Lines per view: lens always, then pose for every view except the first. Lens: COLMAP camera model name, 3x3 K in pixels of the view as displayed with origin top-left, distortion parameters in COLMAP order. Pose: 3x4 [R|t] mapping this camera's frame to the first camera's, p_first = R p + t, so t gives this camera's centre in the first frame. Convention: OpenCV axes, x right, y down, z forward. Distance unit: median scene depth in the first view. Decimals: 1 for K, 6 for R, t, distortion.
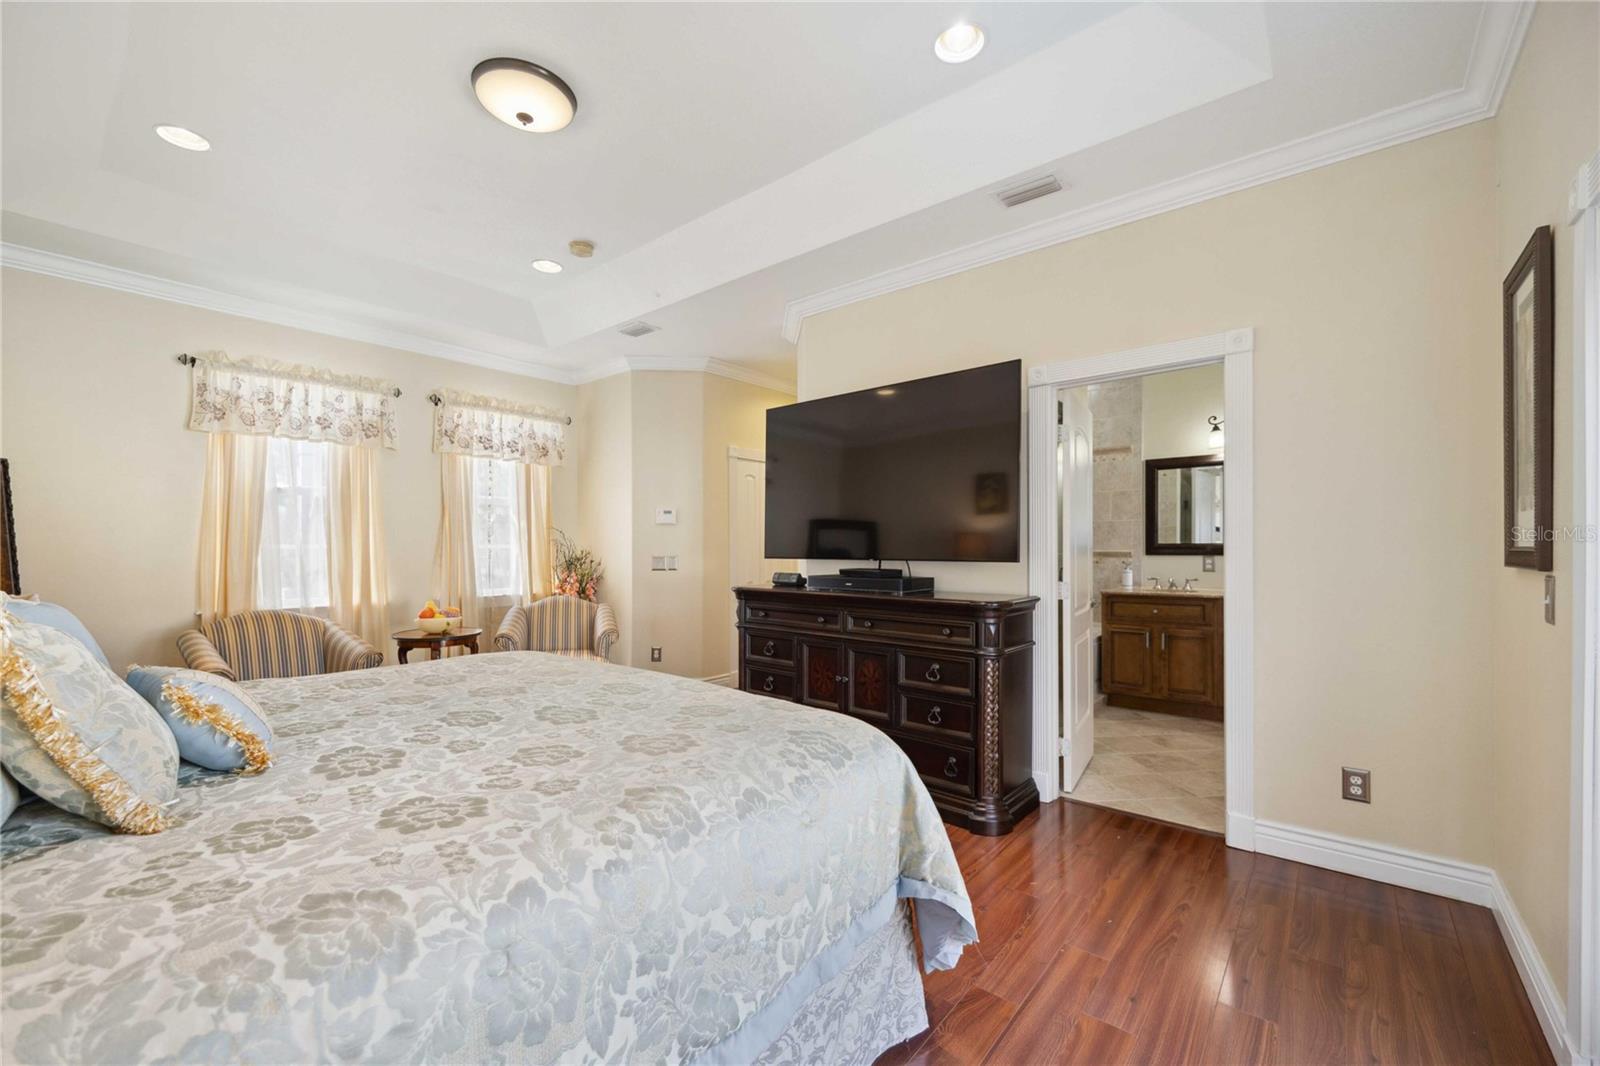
lens RADIAL K [[641.6, 0, 805.9], [0, 641.6, 543.8], [0, 0, 1]] dist [-0.000135, -0.000556]
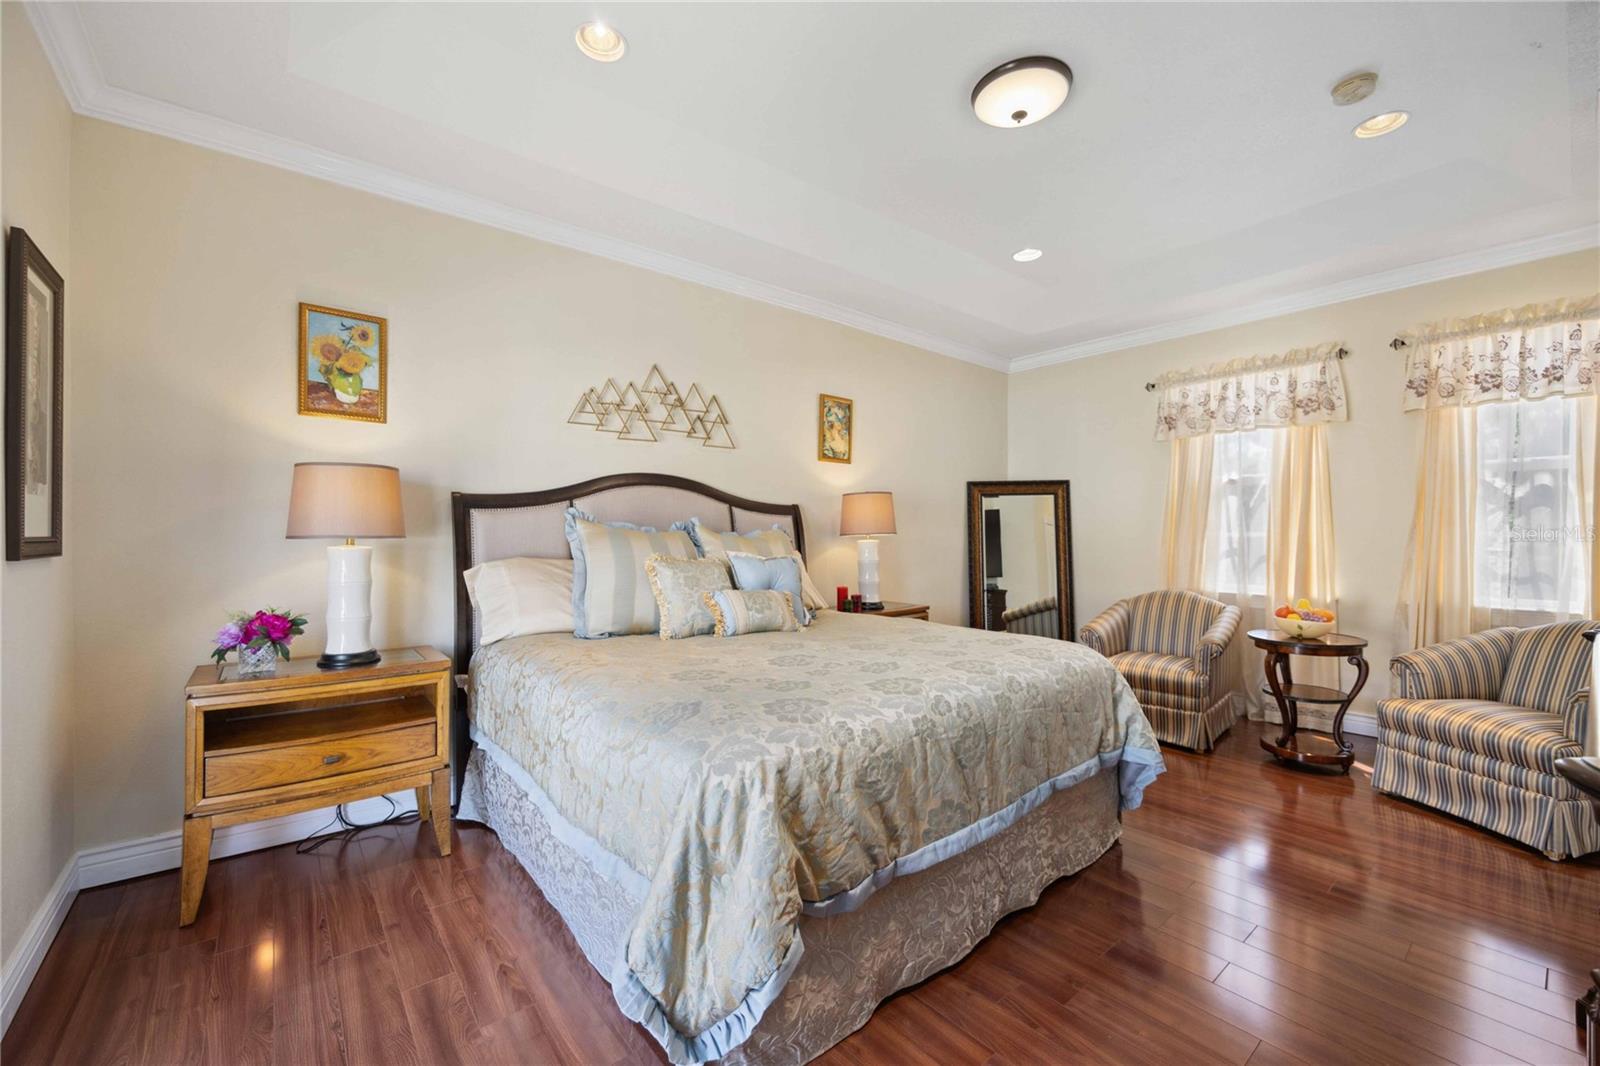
lens RADIAL K [[641.6, 0, 807.8], [0, 641.6, 534.3], [0, 0, 1]] dist [-0.000135, -0.000556]
pose [[-0.177296, 0.004083, -0.984149, 0.337198], [0.005800, 0.999978, 0.003103, -0.002383], [0.984140, -0.005158, -0.177316, 0.467893]]
